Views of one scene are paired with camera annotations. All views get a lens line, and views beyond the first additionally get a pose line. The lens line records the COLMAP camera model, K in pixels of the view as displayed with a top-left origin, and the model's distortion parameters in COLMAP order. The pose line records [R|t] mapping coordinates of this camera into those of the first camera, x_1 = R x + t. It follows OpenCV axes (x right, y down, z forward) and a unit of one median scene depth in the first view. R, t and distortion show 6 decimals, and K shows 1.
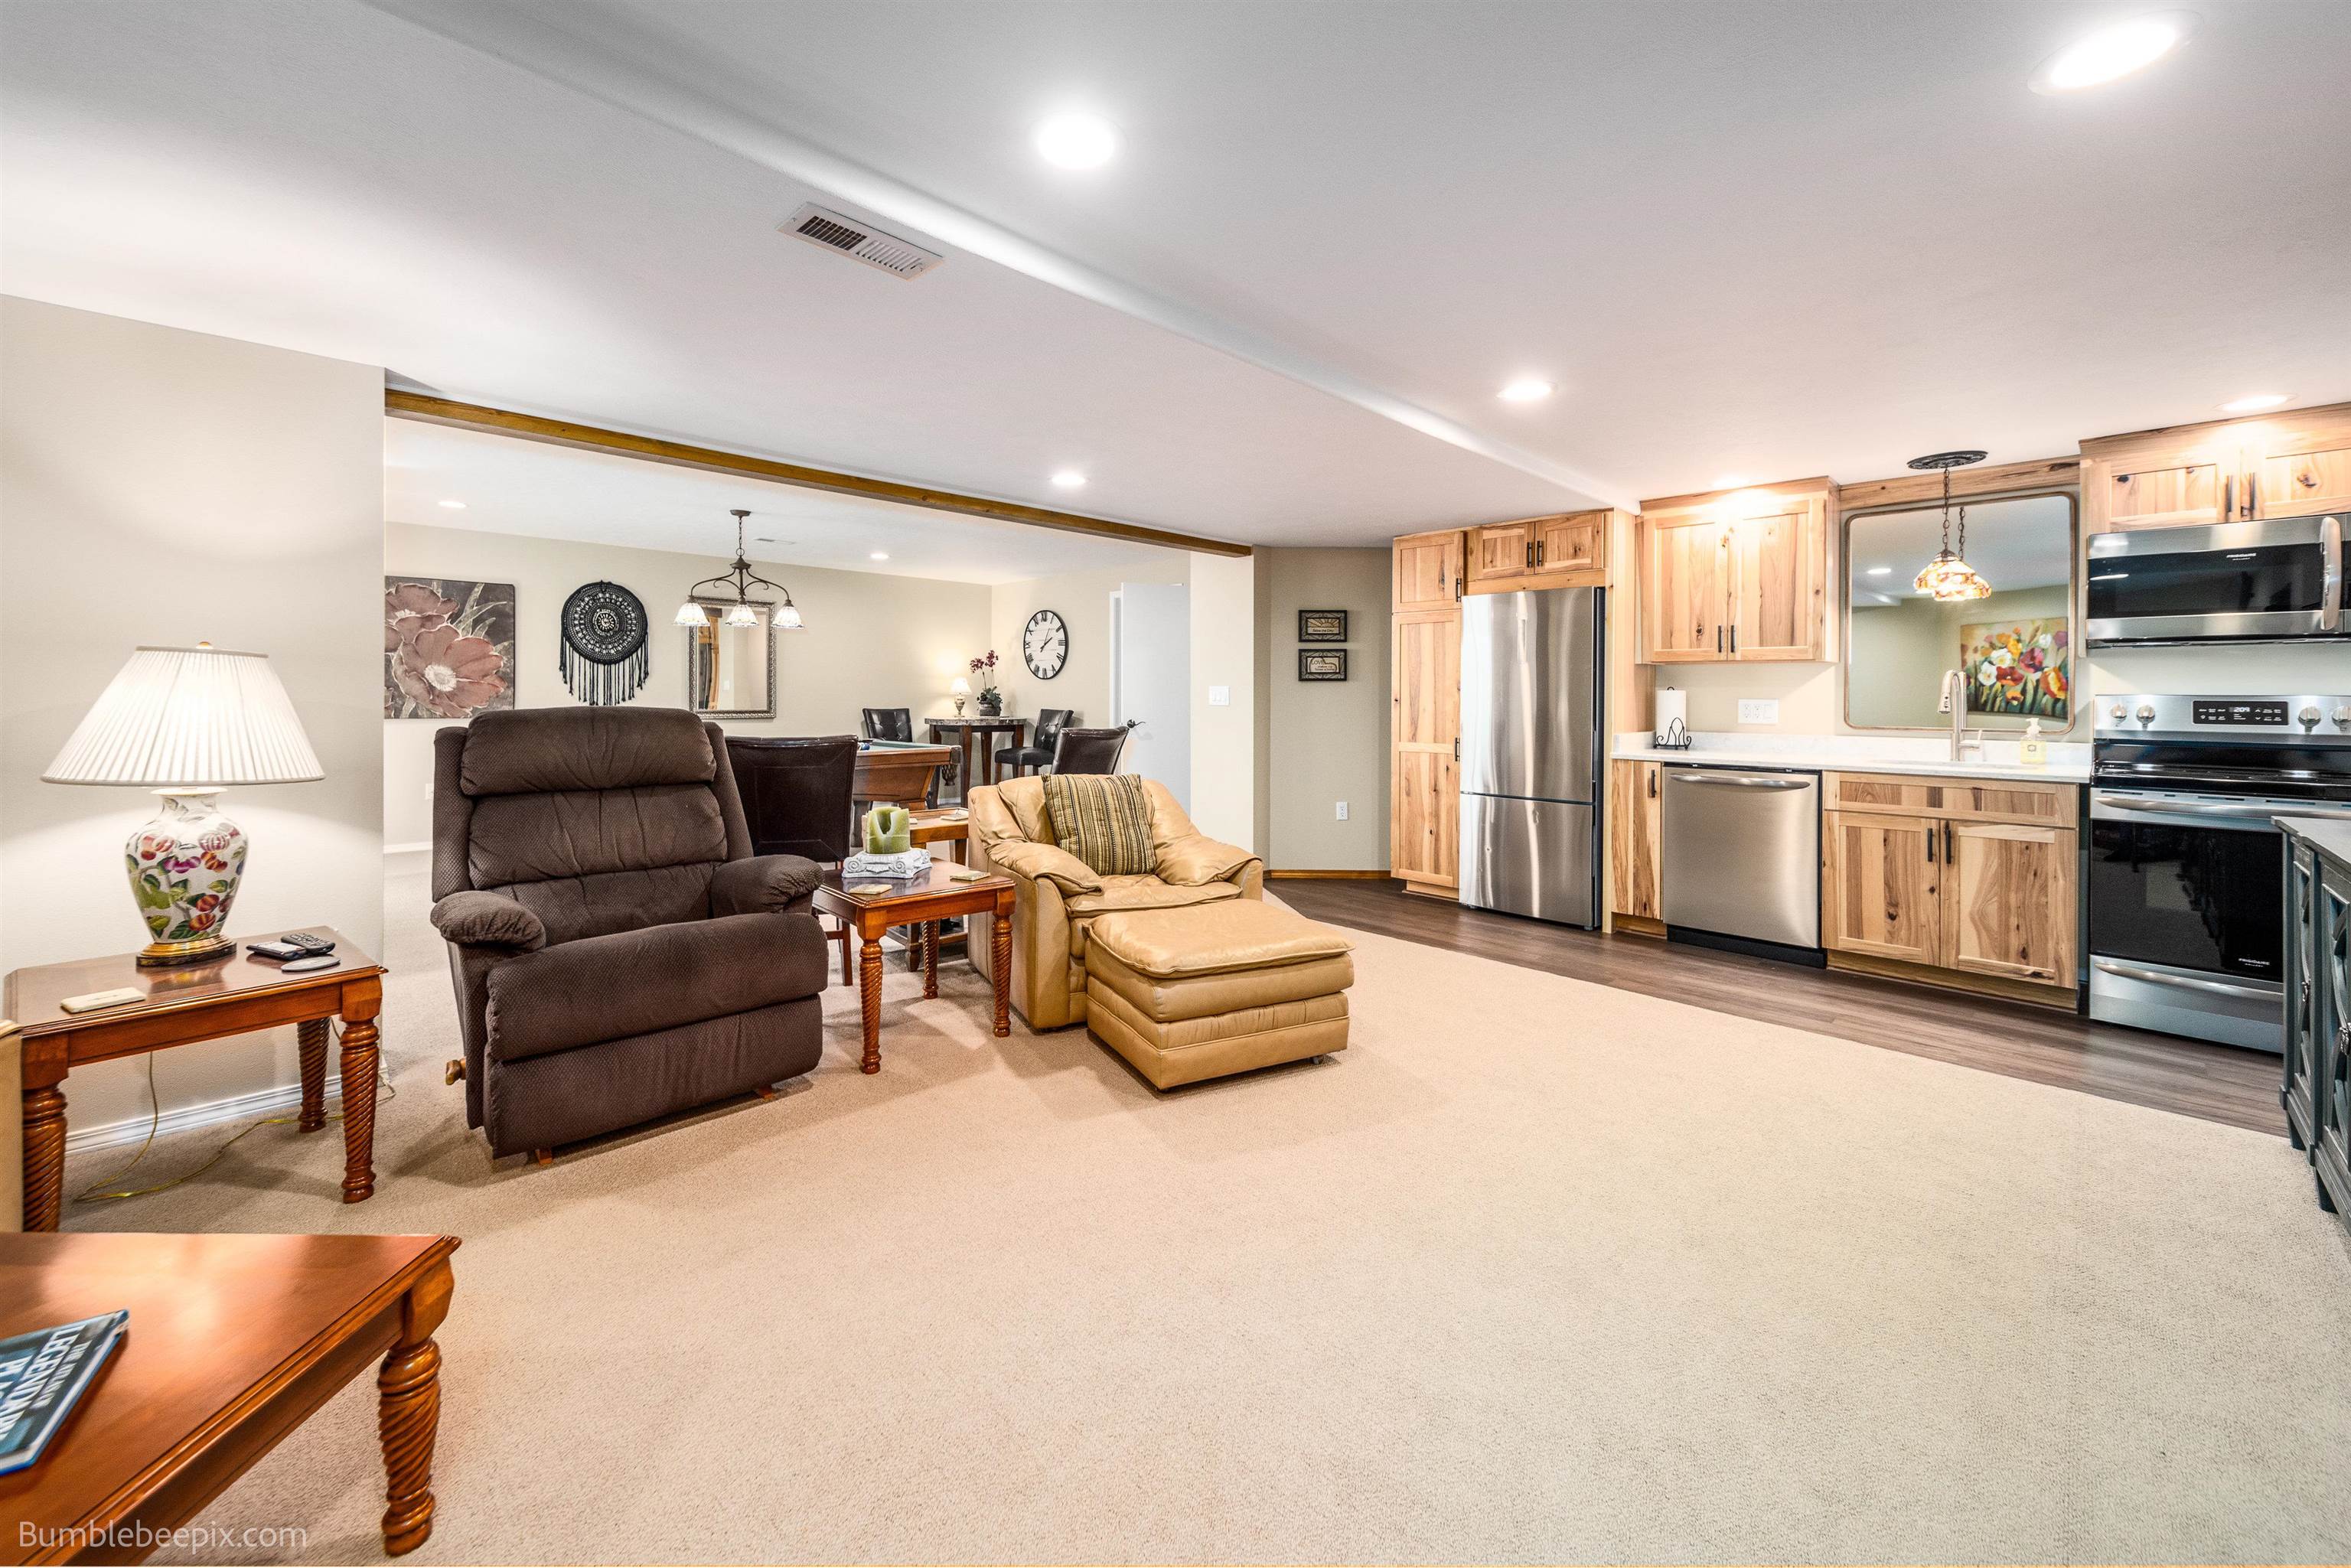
lens RADIAL K [[897.3, 0, 1141.1], [0, 897.3, 693.4], [0, 0, 1]] dist [-0.001381, -0.000705]
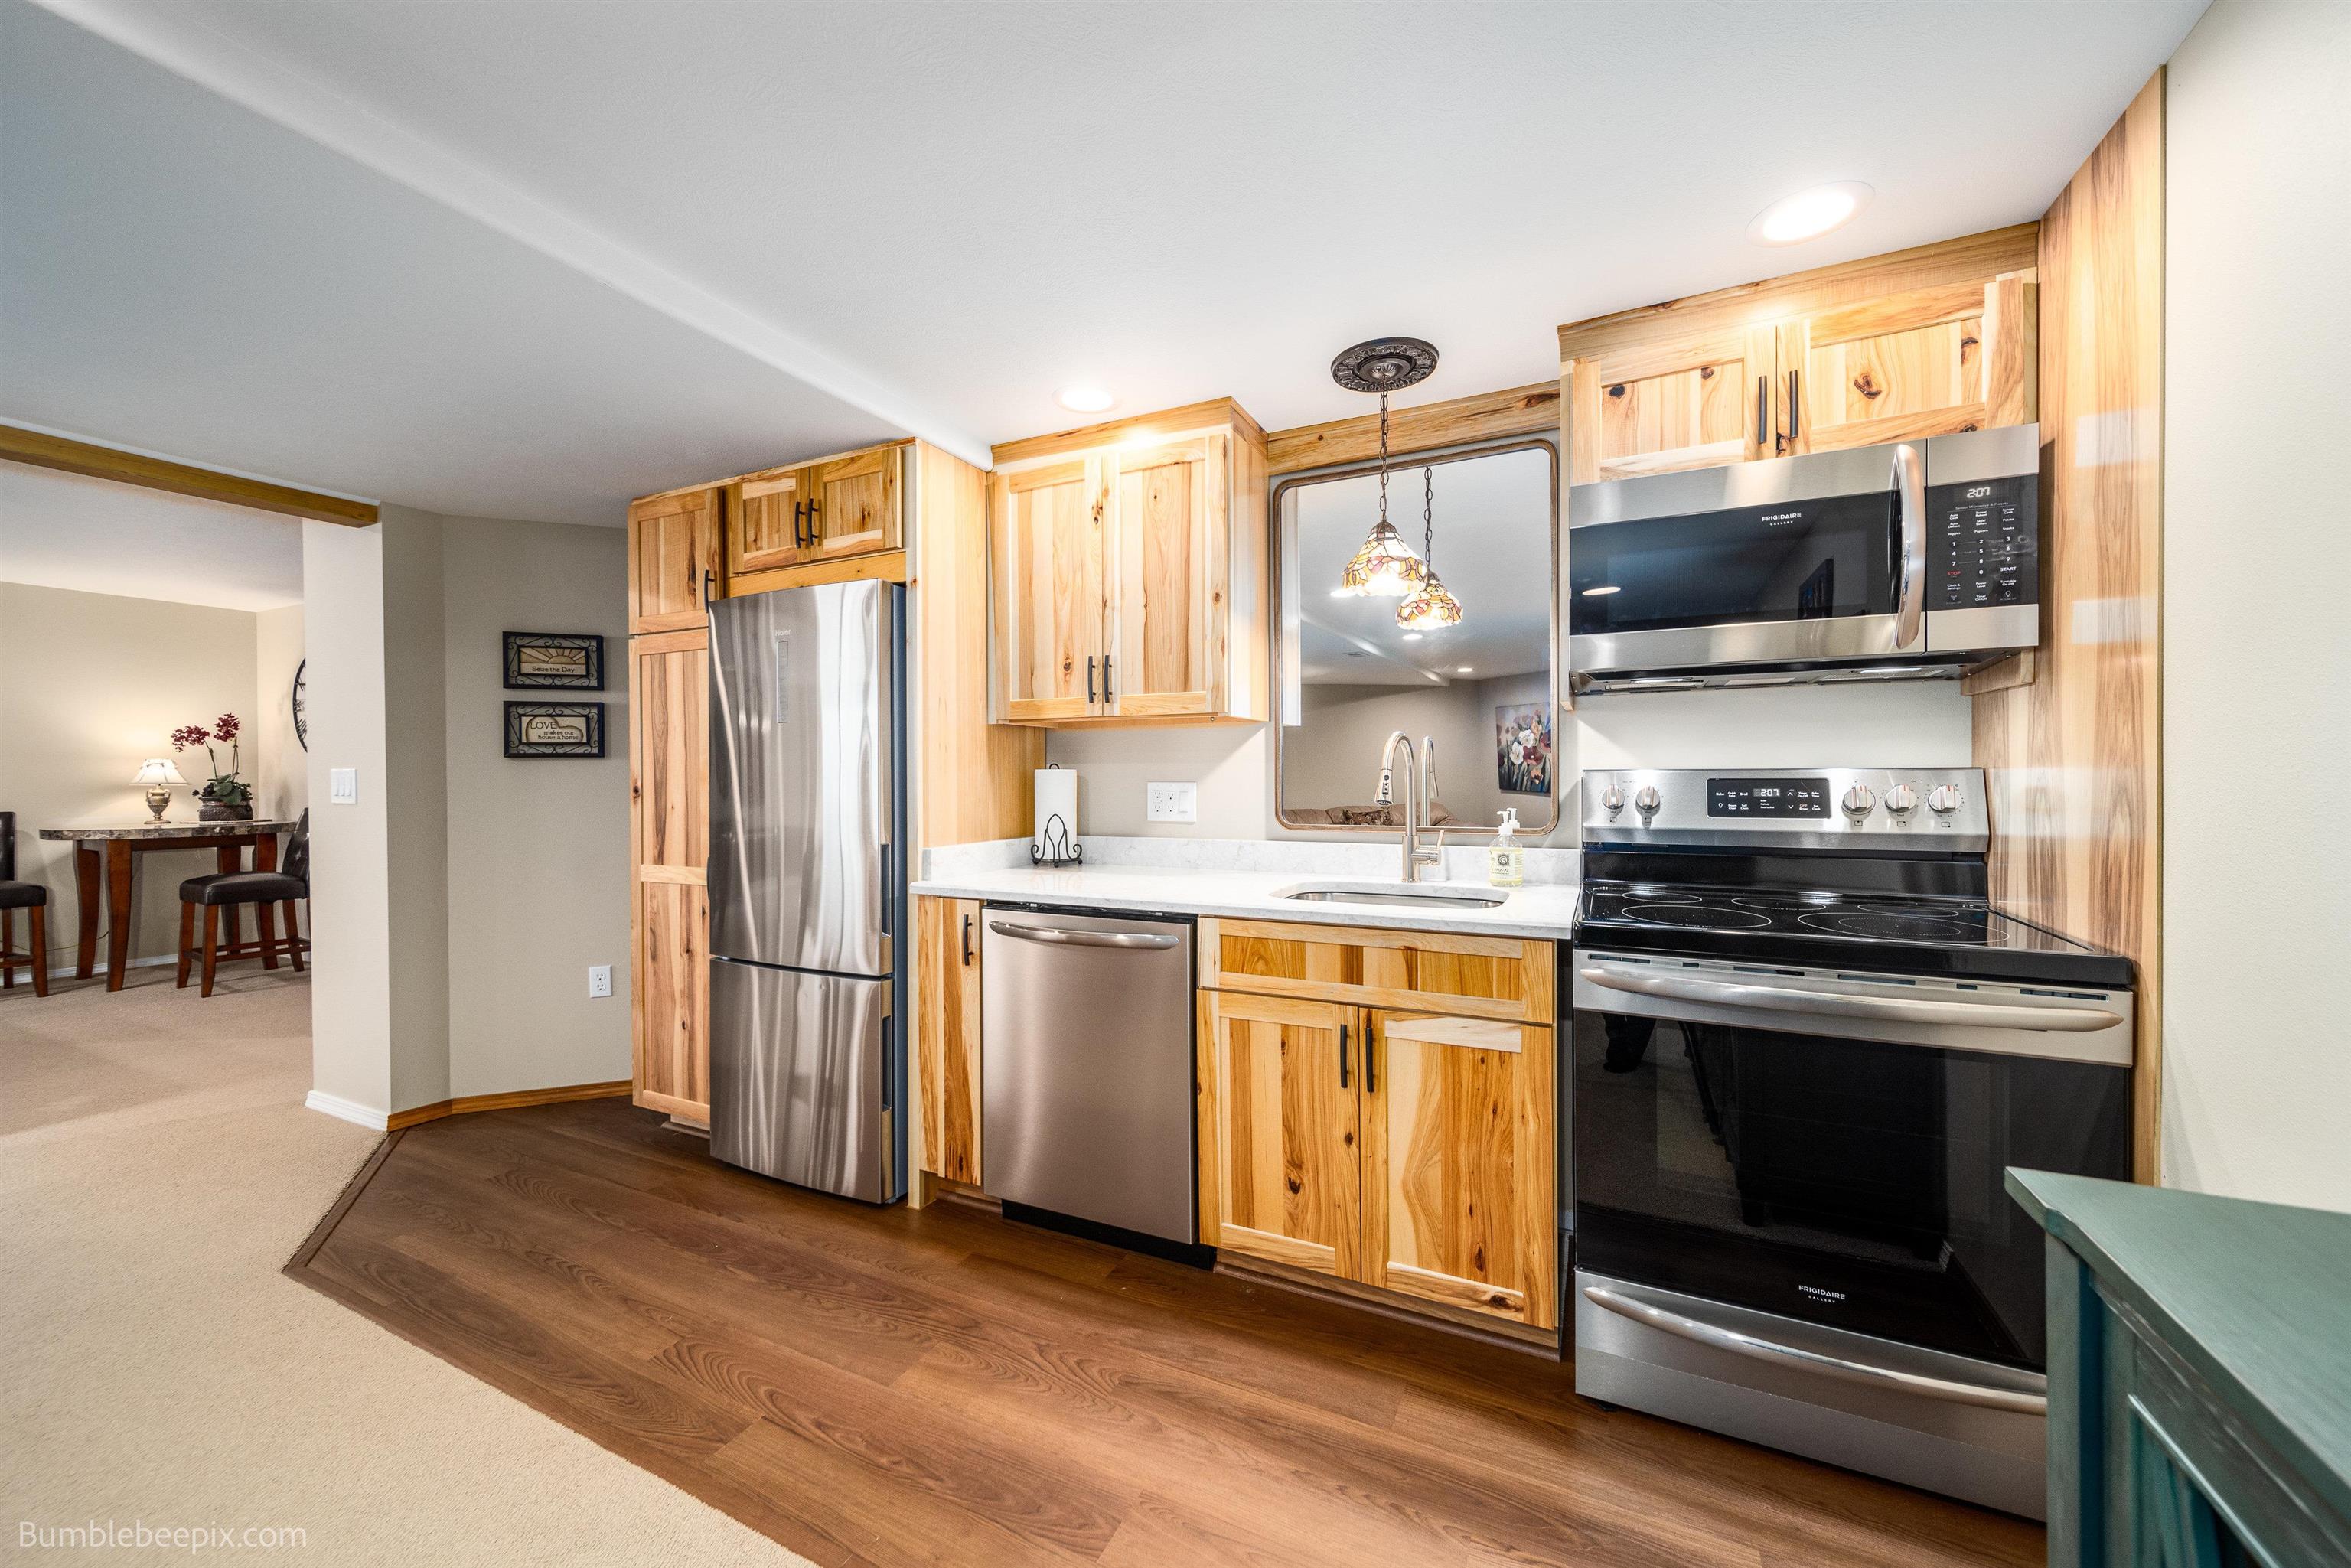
lens RADIAL K [[868.0, 0, 1175.5], [0, 868.0, 784.0], [0, 0, 1]] dist [0.000949, 0.000026]
pose [[0.934229, -0.012644, 0.356448, 0.571878], [0.009908, 0.999906, 0.009500, 0.002490], [-0.356535, -0.005343, 0.934267, 0.525054]]
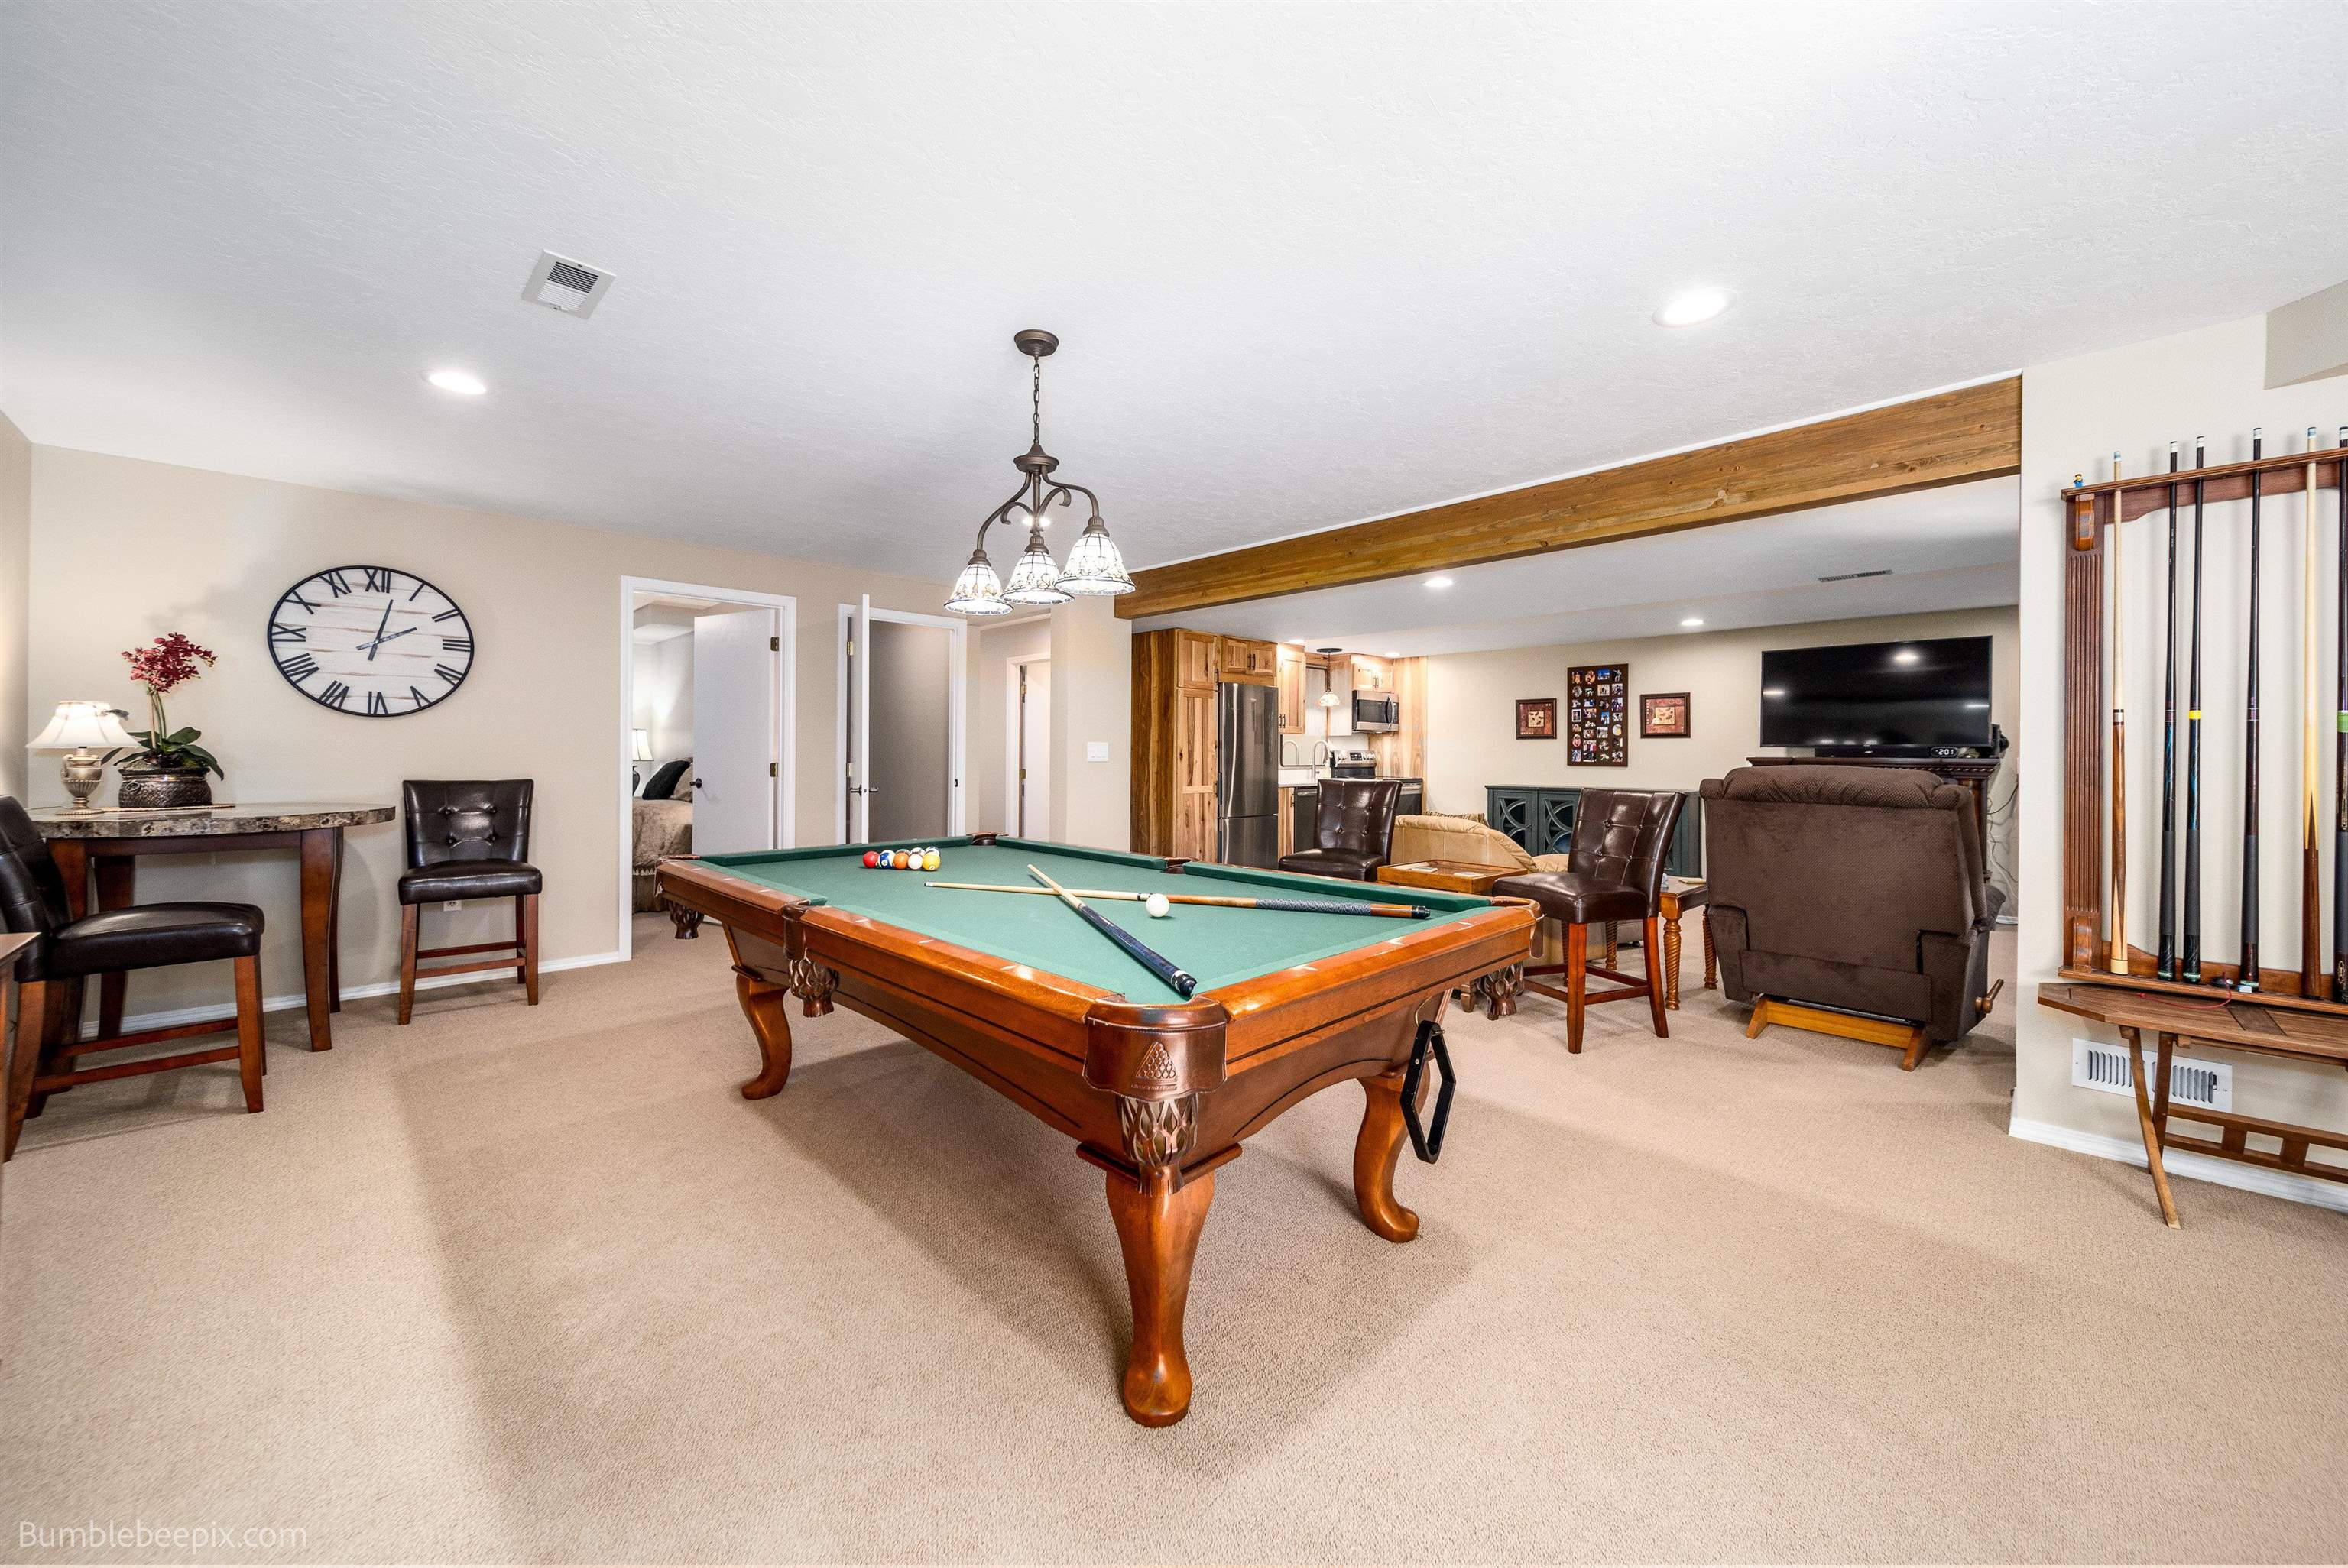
lens RADIAL K [[862.1, 0, 1176.8], [0, 862.1, 746.1], [0, 0, 1]] dist [-0.000005, -0.000086]
pose [[-0.028405, 0.001383, 0.999596, -1.355819], [-0.004162, 0.999990, -0.001502, -0.004466], [-0.999588, -0.004203, -0.028399, 1.467097]]
